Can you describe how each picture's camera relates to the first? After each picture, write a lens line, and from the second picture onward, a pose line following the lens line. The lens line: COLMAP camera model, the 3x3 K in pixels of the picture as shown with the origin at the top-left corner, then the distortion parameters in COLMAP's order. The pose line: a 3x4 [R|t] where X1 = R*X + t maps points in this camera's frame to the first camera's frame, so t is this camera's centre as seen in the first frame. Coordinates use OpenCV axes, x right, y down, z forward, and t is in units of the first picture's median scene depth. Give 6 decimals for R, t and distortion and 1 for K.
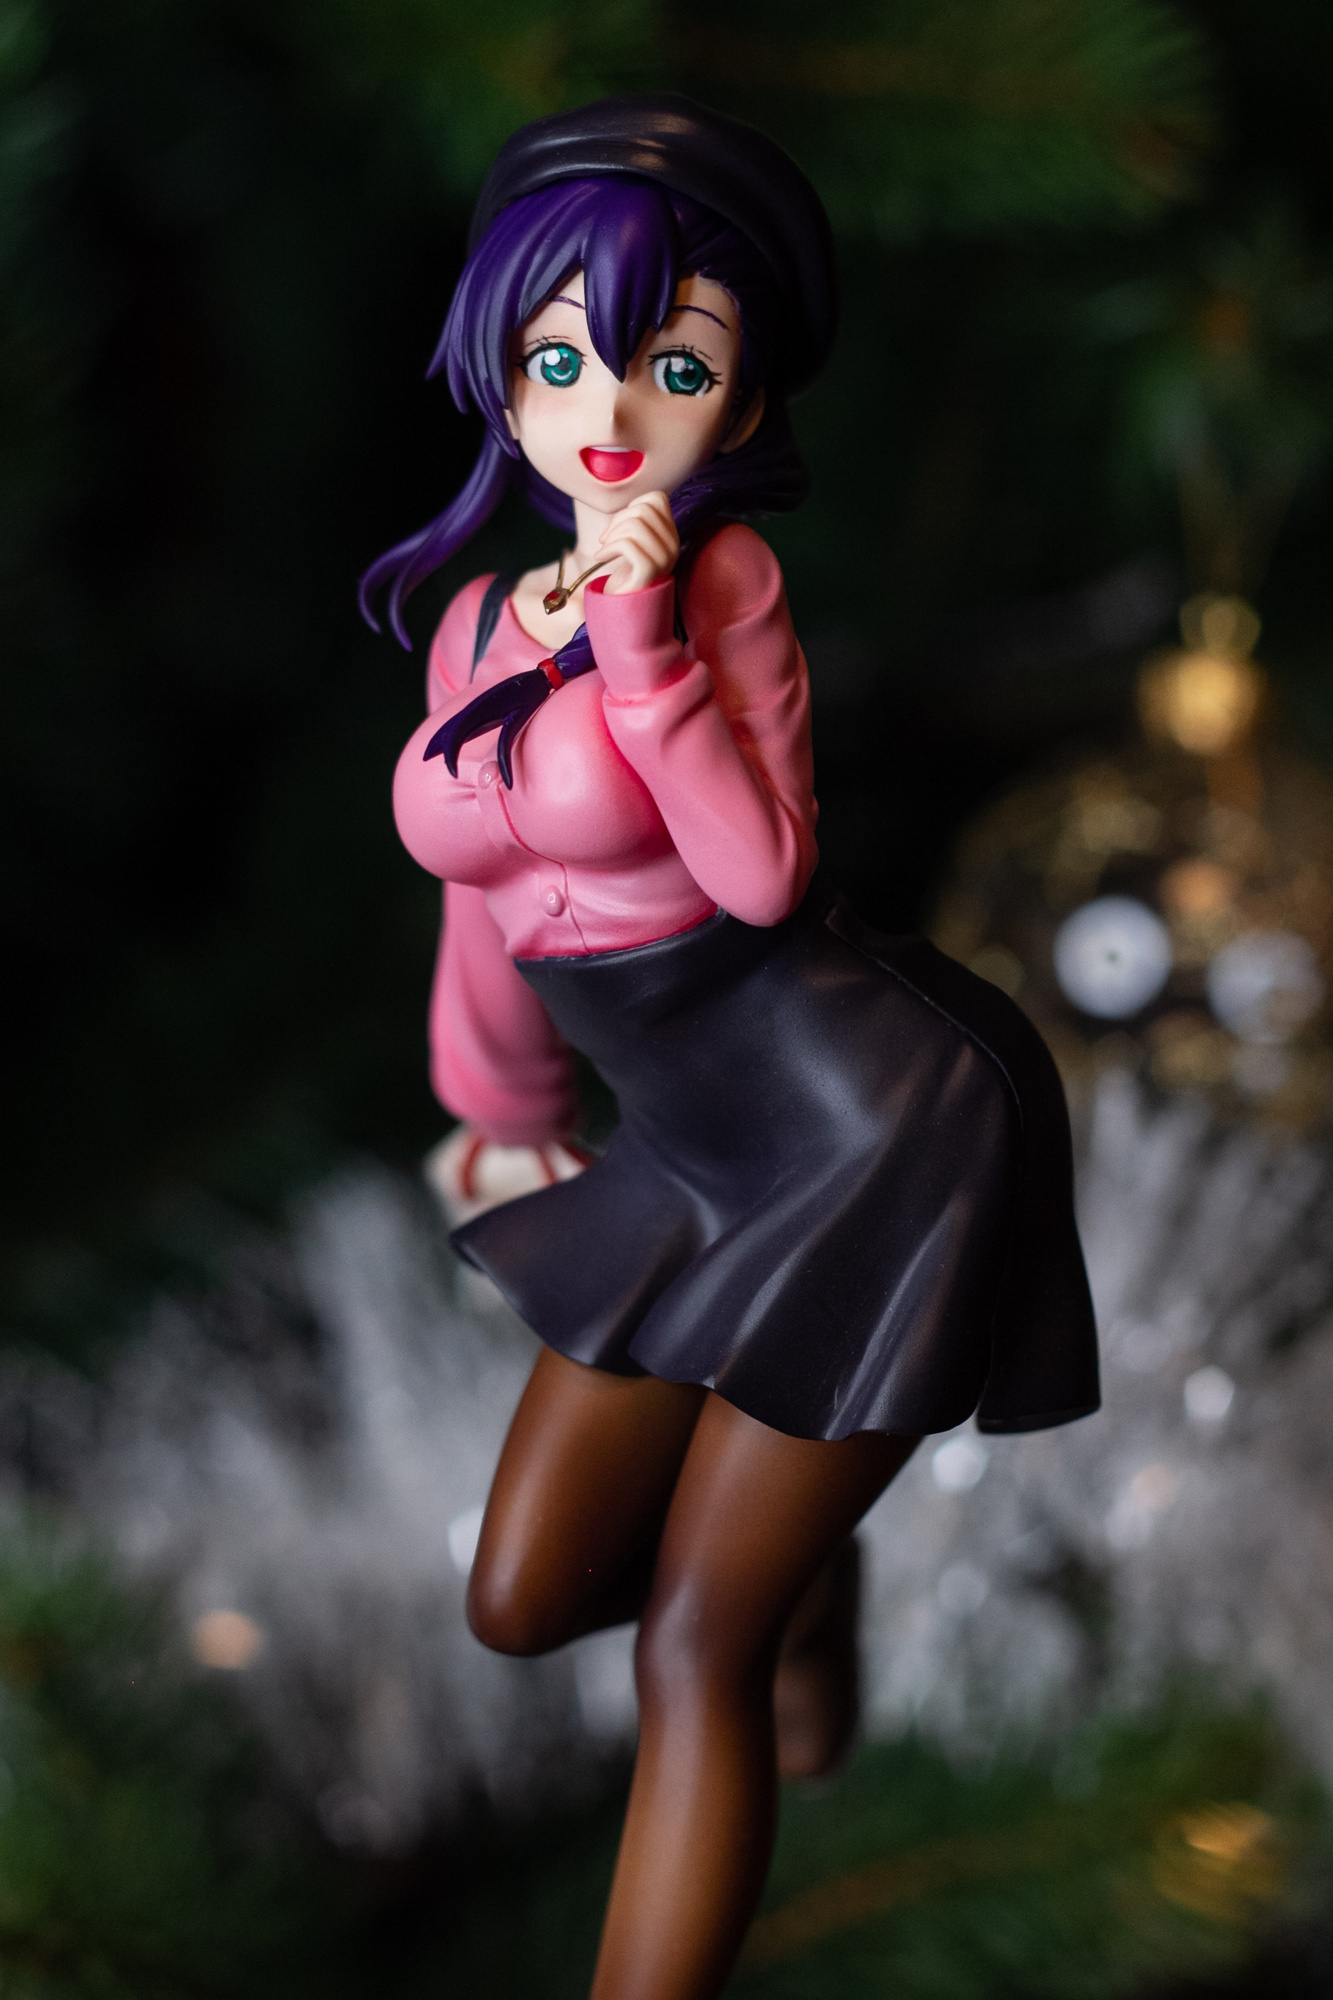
lens RADIAL K [[5194.3, 0, 672.0], [0, 5194.3, 999.8], [0, 0, 1]] dist [-0.428713, 0.000000]
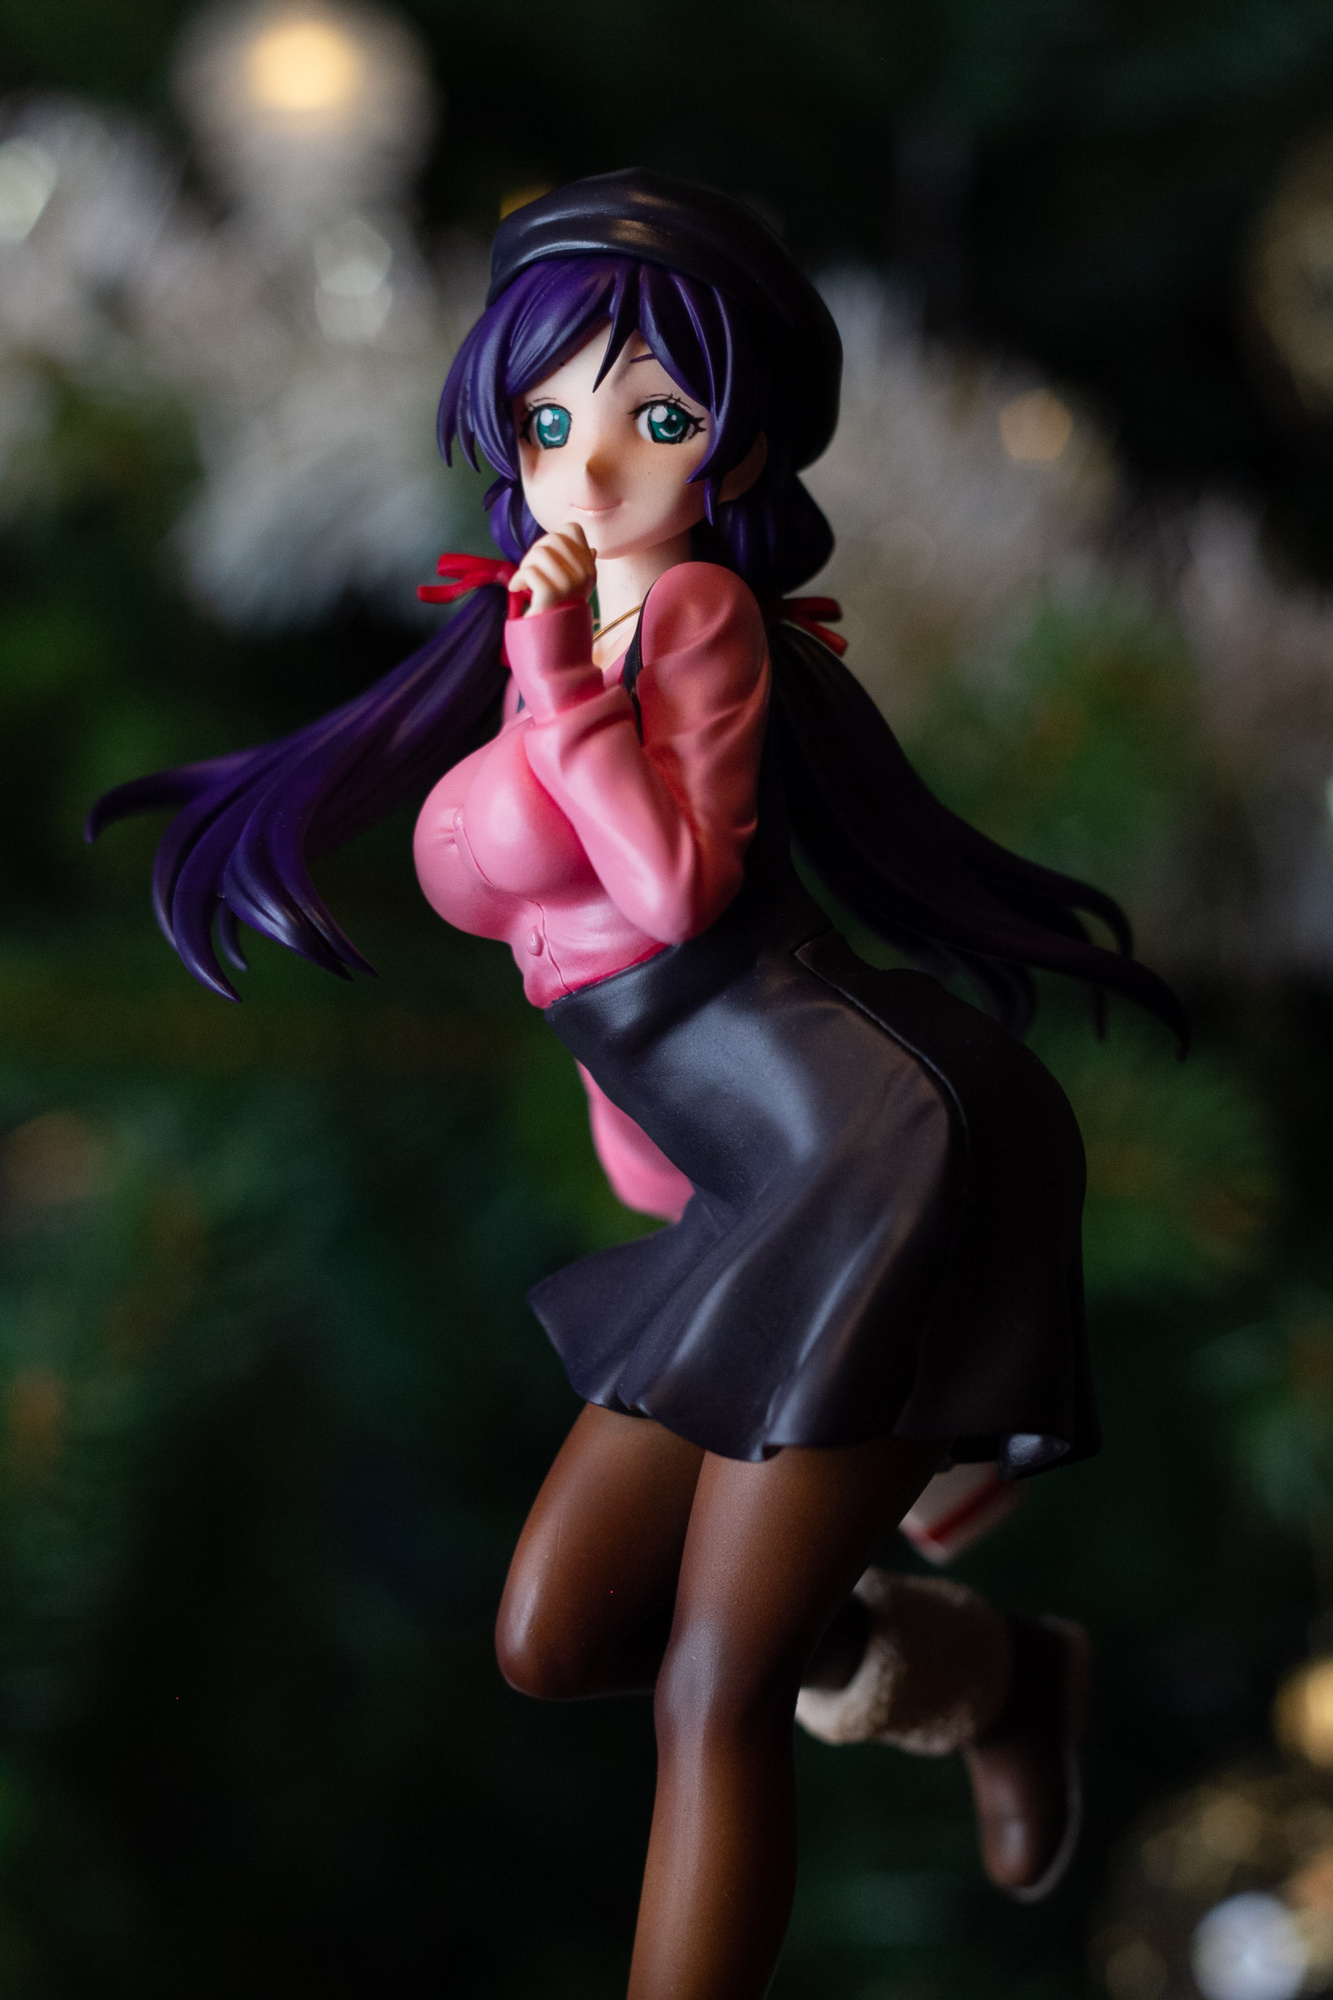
lens RADIAL K [[5194.3, 0, 664.2], [0, 5194.3, 989.6], [0, 0, 1]] dist [-0.428713, 0.000000]
pose [[0.923102, -0.039375, -0.382534, 0.392613], [-0.008129, 0.992524, -0.121778, 0.115155], [0.384469, 0.115524, 0.915881, 0.077692]]
